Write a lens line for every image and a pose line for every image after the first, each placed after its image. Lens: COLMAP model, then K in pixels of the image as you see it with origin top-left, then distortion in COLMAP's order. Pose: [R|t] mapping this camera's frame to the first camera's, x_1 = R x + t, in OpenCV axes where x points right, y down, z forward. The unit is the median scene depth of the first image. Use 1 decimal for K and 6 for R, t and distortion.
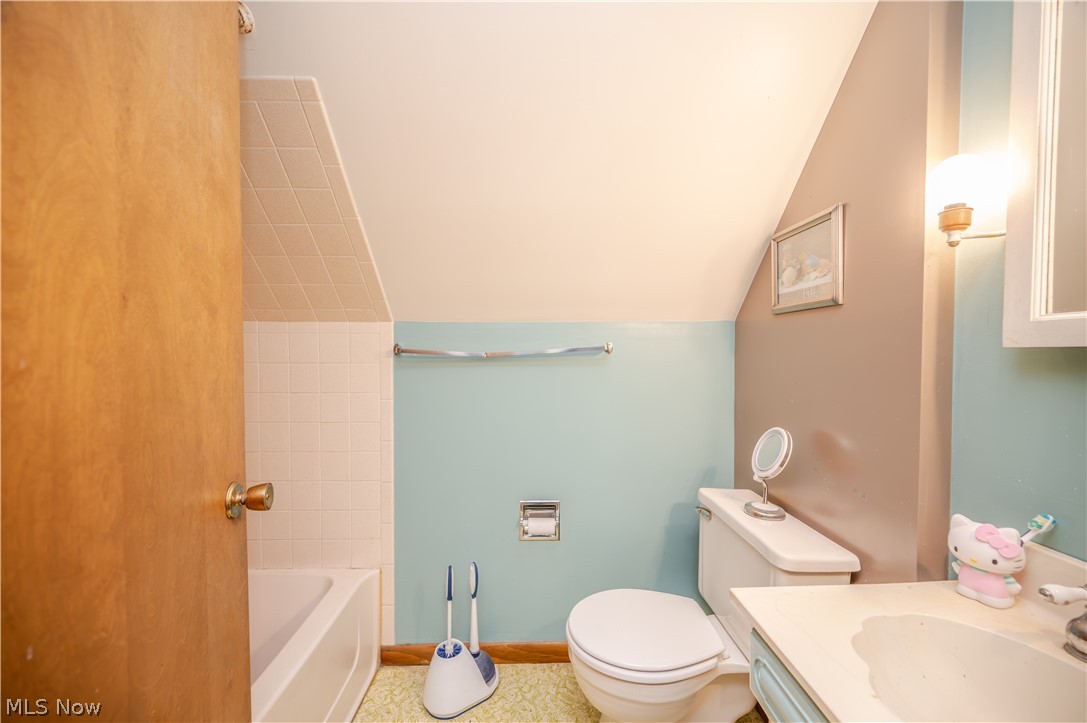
lens RADIAL K [[431.1, 0, 540.3], [0, 431.1, 362.2], [0, 0, 1]] dist [-0.000885, 0.000560]
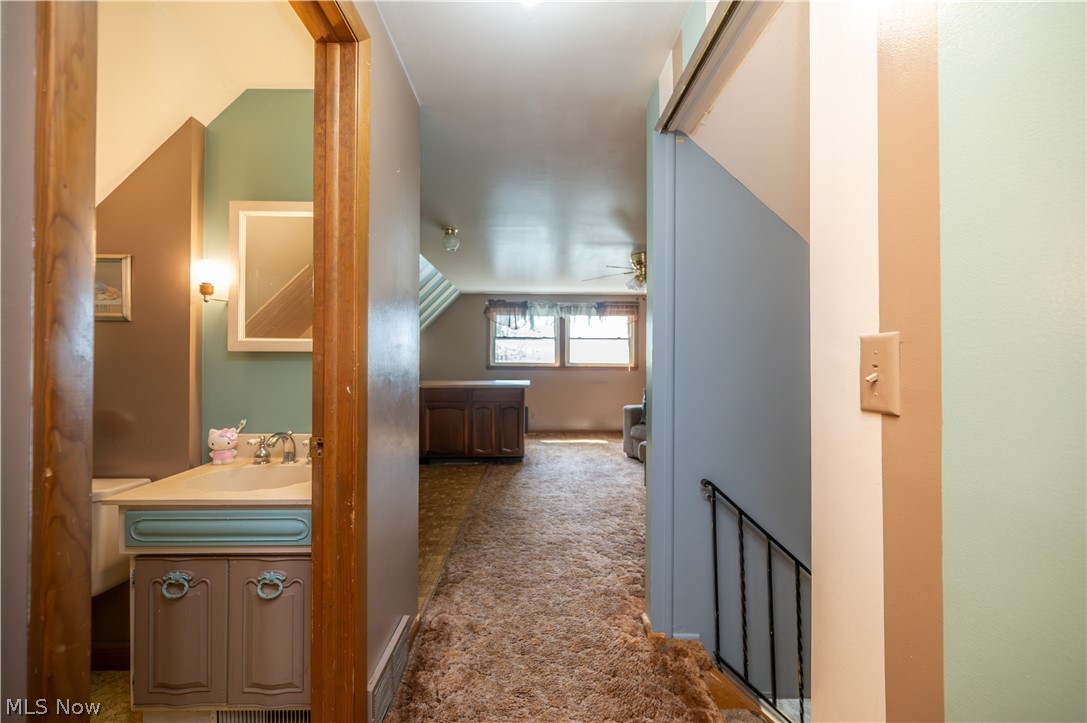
lens RADIAL K [[431.1, 0, 539.2], [0, 431.1, 360.6], [0, 0, 1]] dist [-0.000885, 0.000560]
pose [[0.003611, -0.003760, 0.999986, -1.178067], [0.015999, 0.999865, 0.003702, 0.032267], [-0.999865, 0.015986, 0.003670, -0.644705]]
